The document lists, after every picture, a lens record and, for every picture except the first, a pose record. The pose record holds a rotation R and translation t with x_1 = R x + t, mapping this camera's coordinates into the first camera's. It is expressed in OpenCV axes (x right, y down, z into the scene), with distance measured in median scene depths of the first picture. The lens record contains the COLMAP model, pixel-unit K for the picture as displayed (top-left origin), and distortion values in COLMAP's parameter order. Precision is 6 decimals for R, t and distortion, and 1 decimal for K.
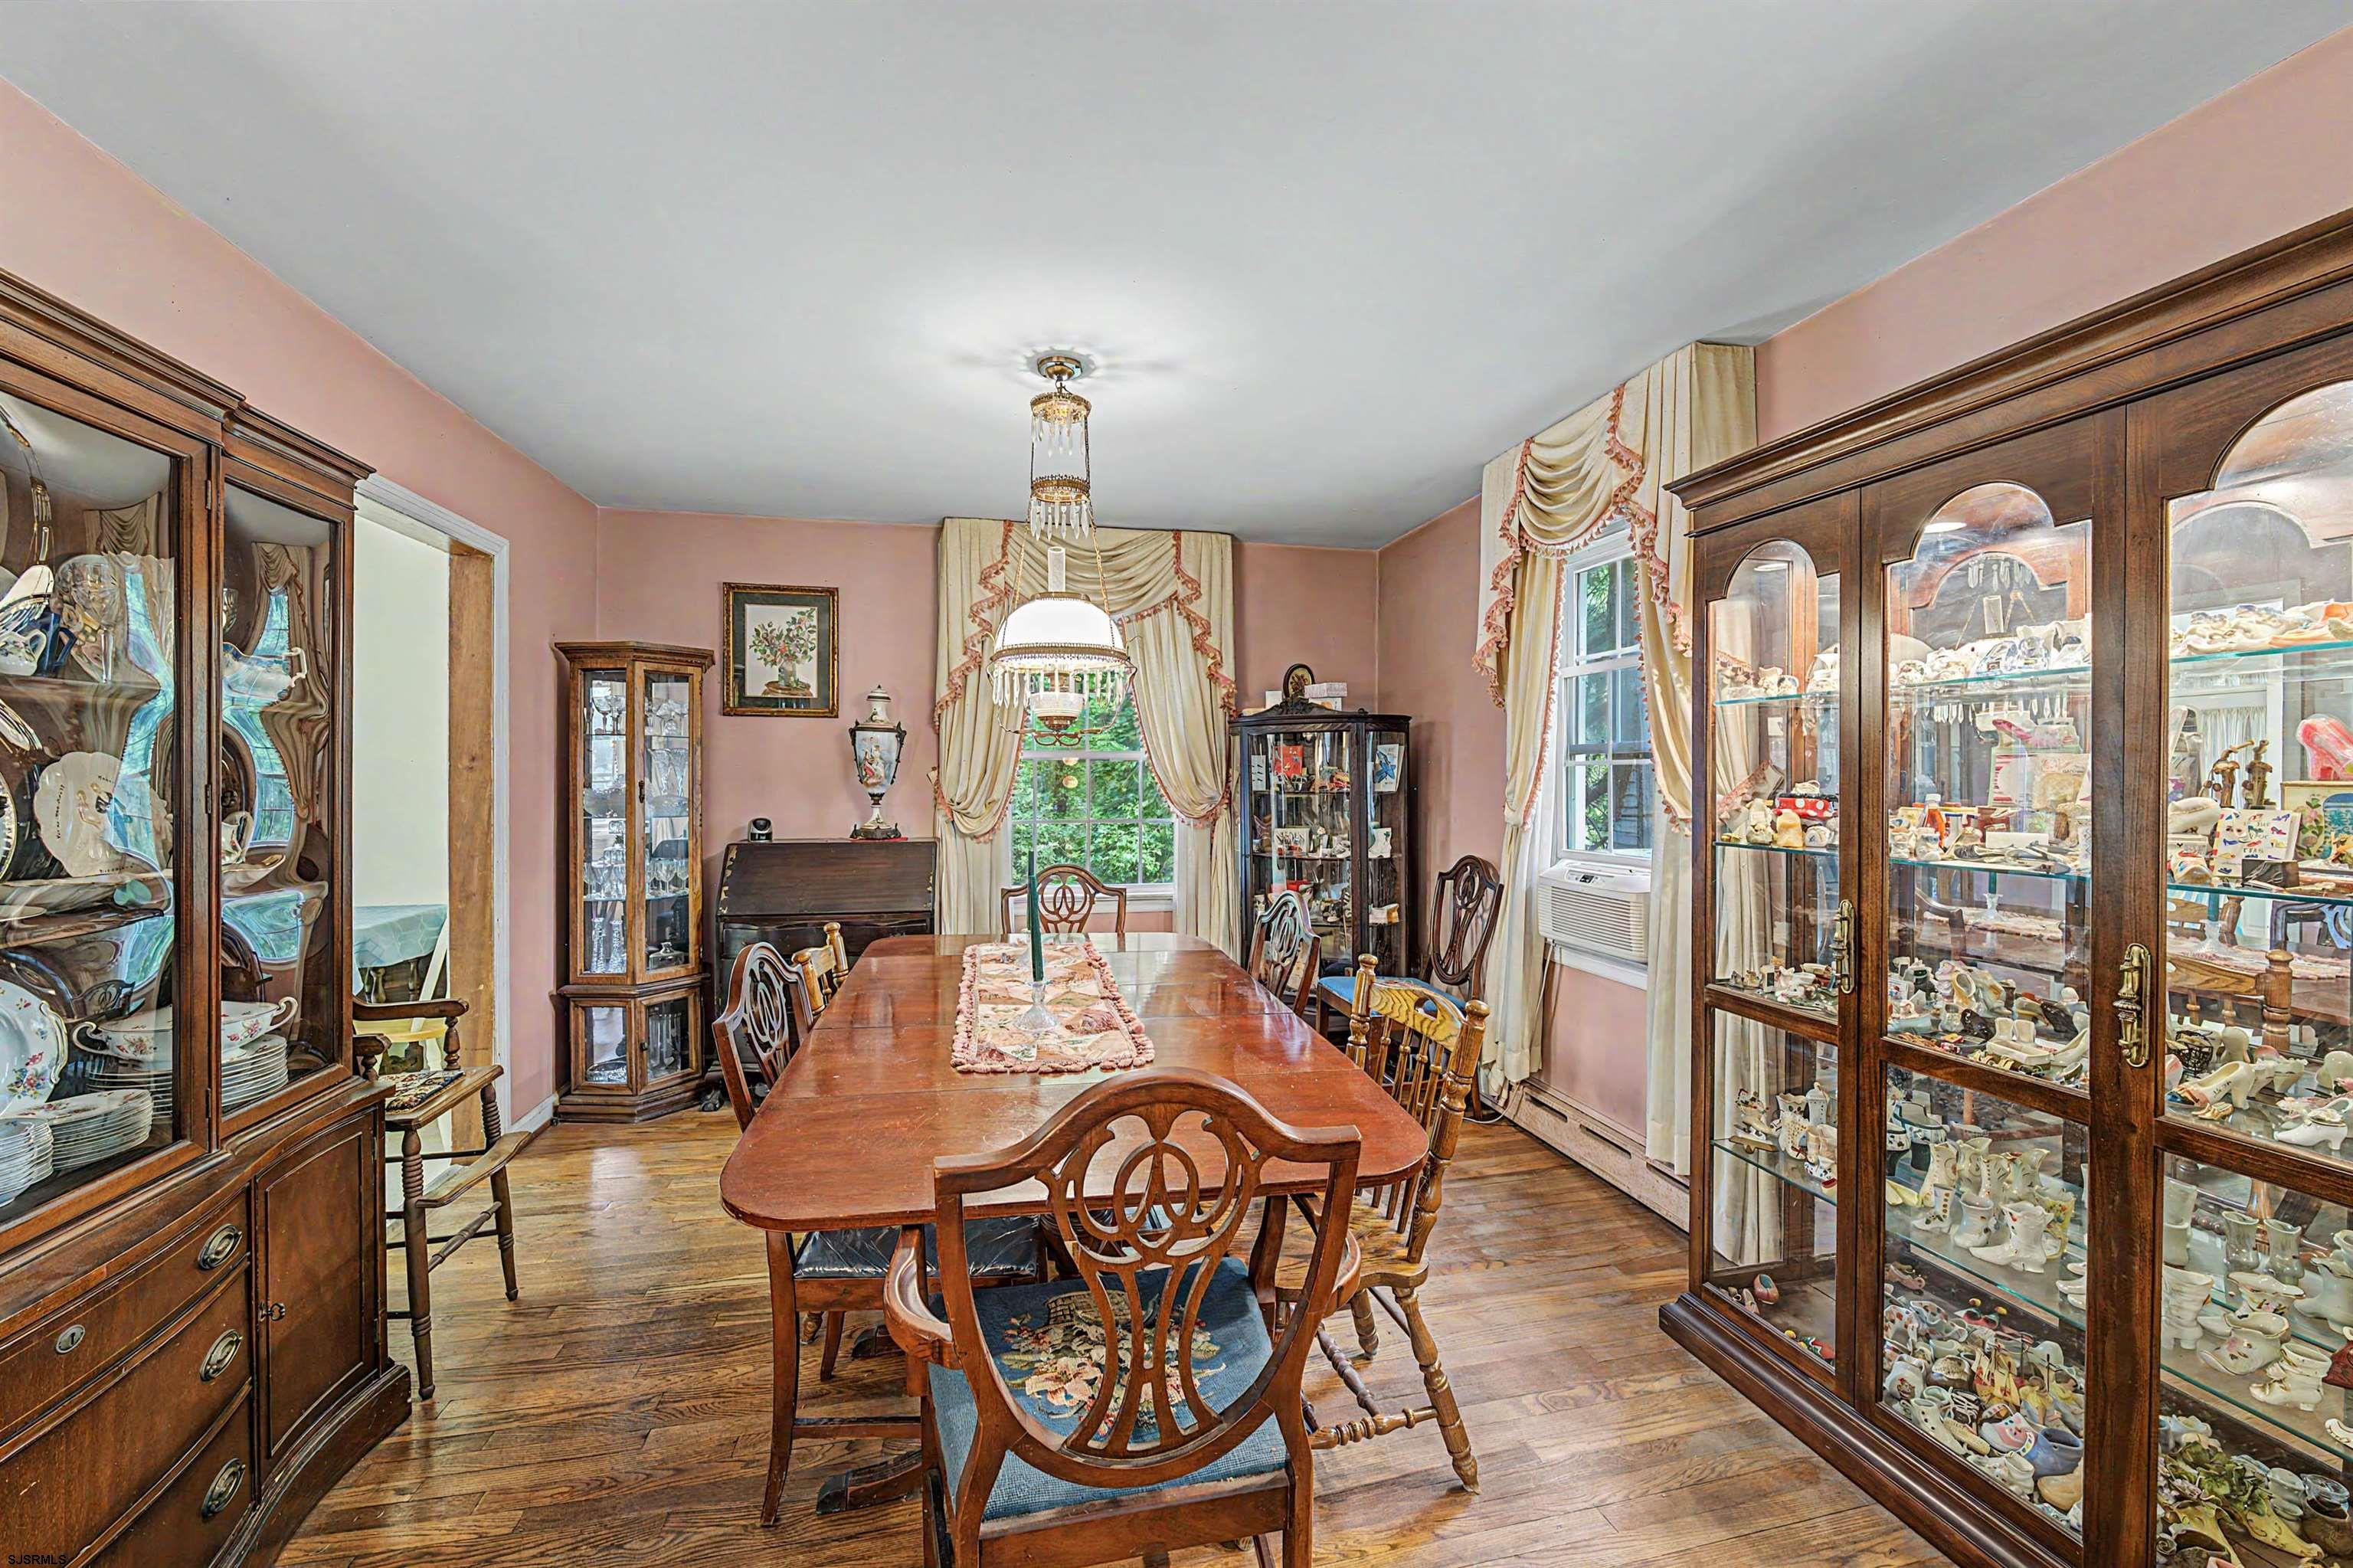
lens RADIAL K [[954.8, 0, 1170.7], [0, 954.8, 780.6], [0, 0, 1]] dist [-0.000645, -0.000041]
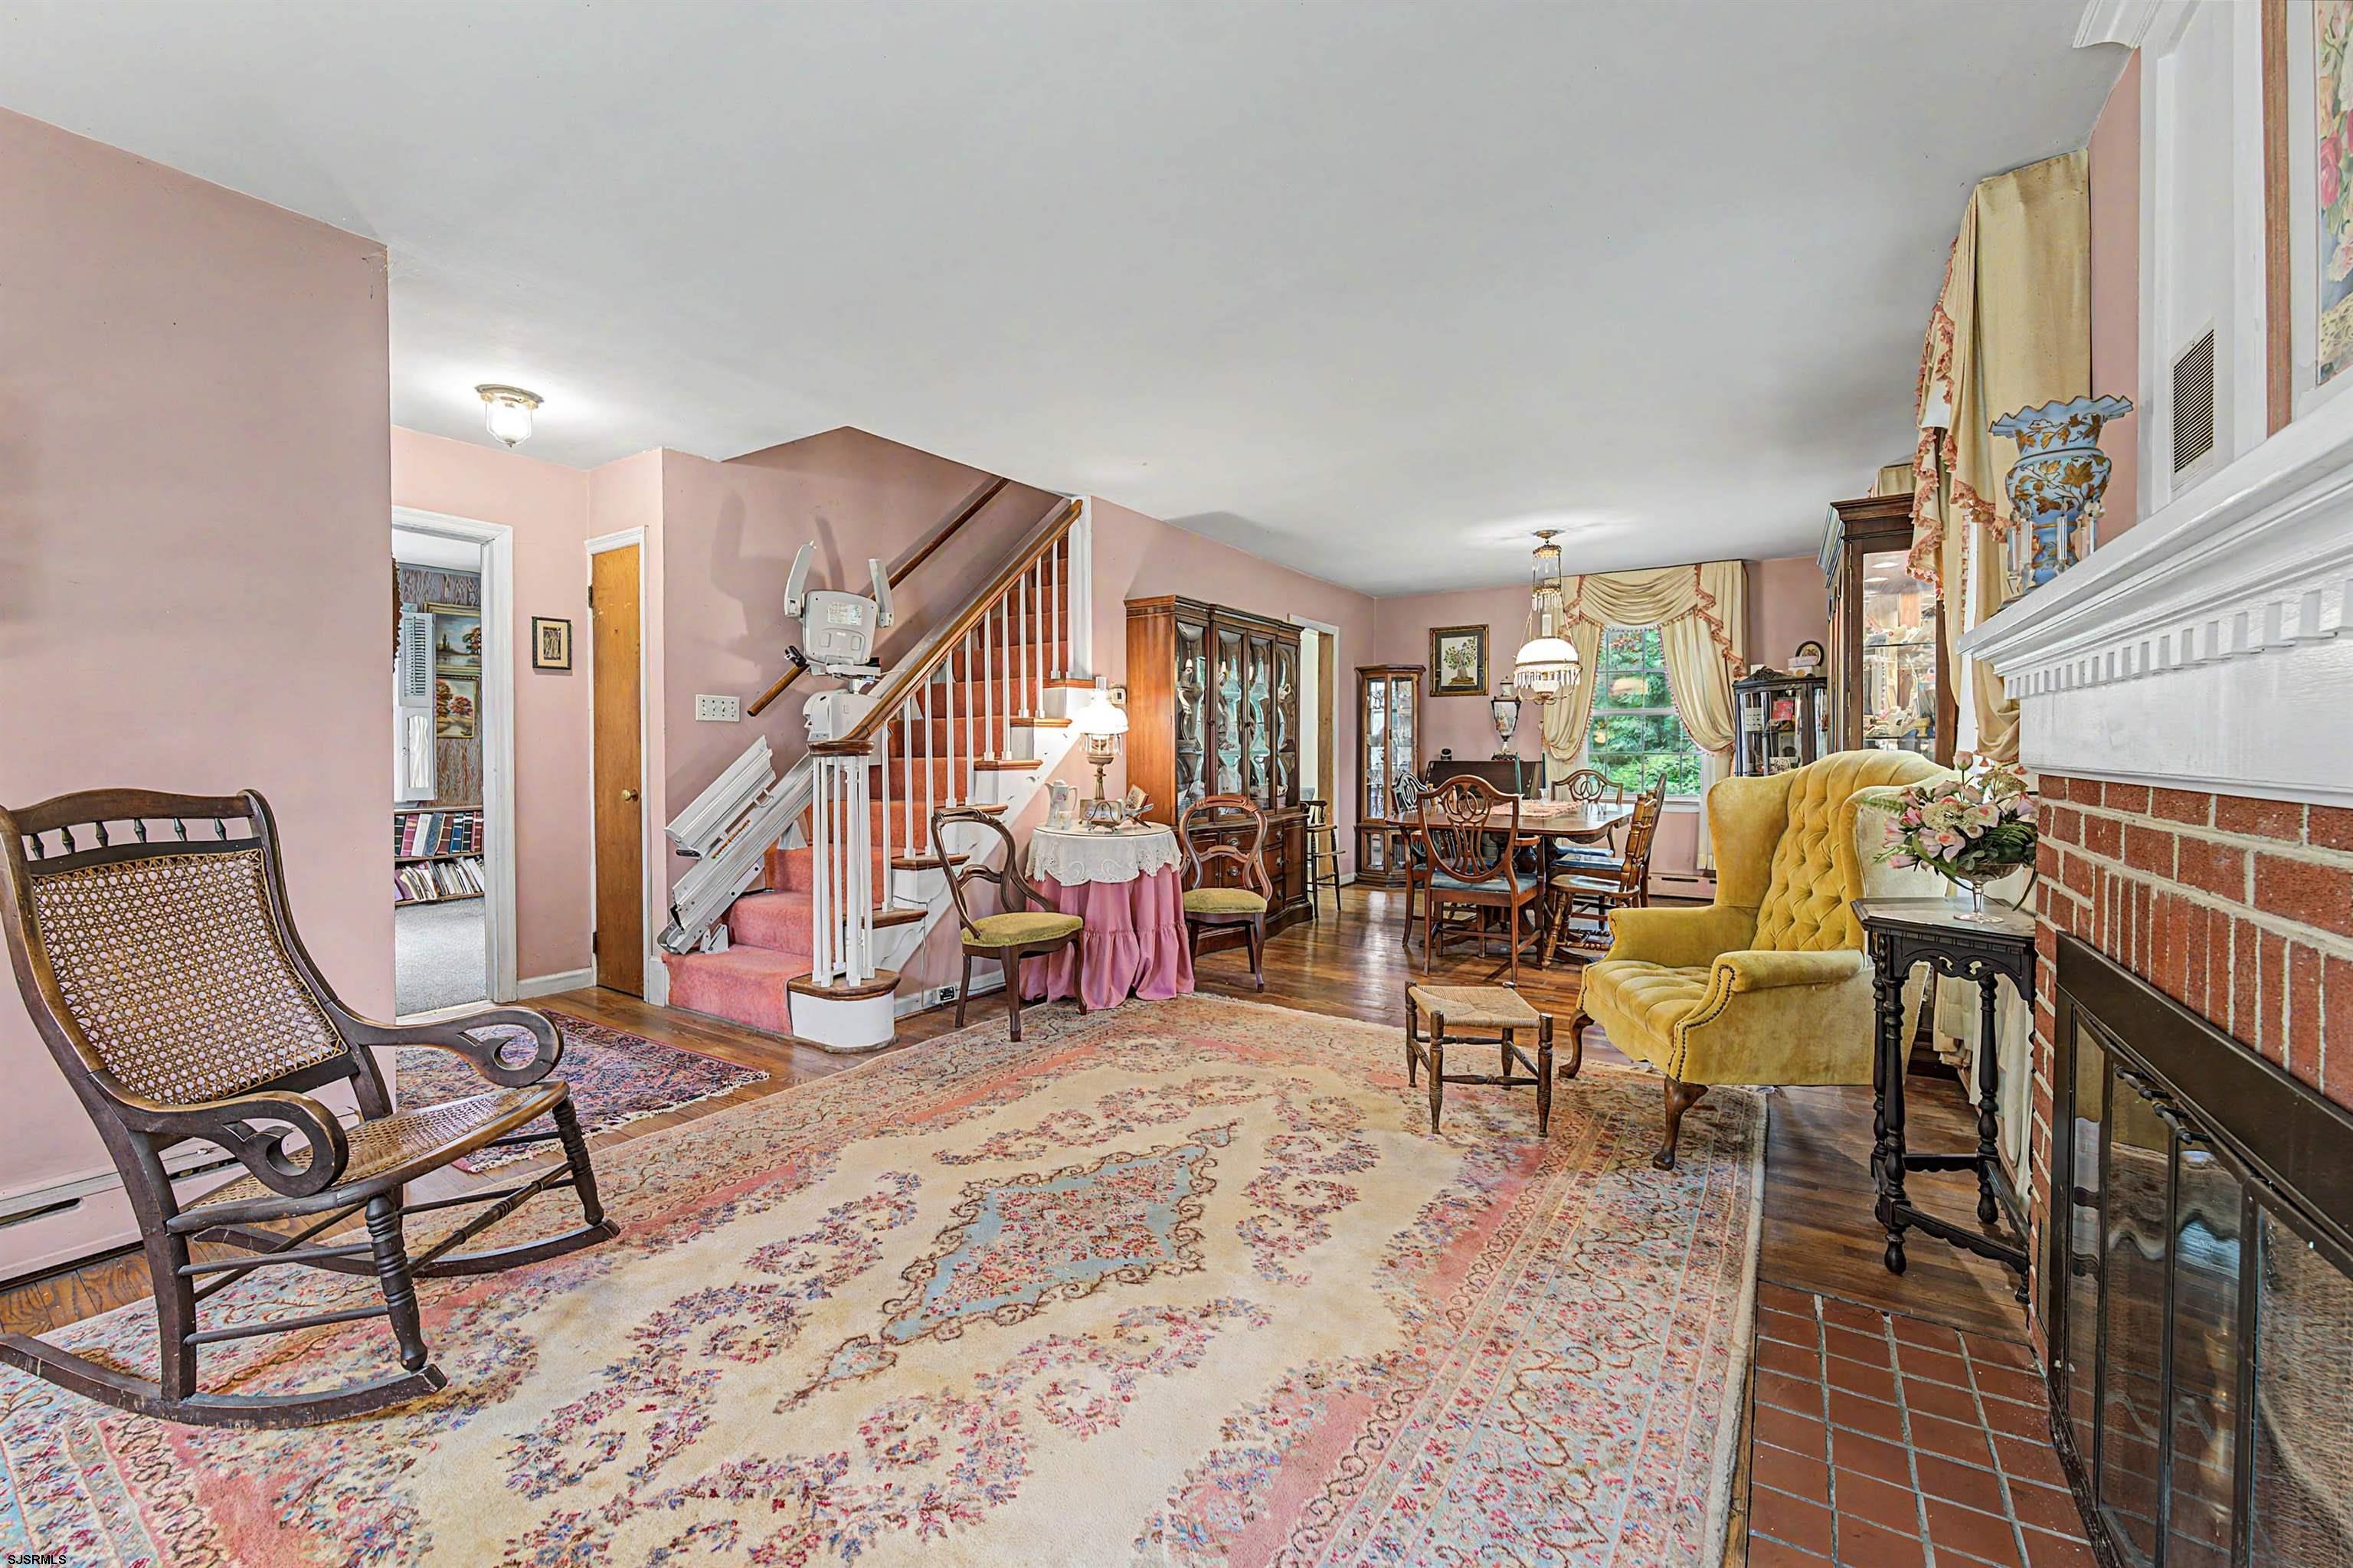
lens RADIAL K [[954.8, 0, 1171.6], [0, 954.8, 763.2], [0, 0, 1]] dist [-0.015767, 0.004094]
pose [[0.716397, 0.003342, -0.697685, 0.524631], [0.002660, 0.999968, 0.007522, 0.052449], [0.697688, -0.007245, 0.716365, -0.782086]]
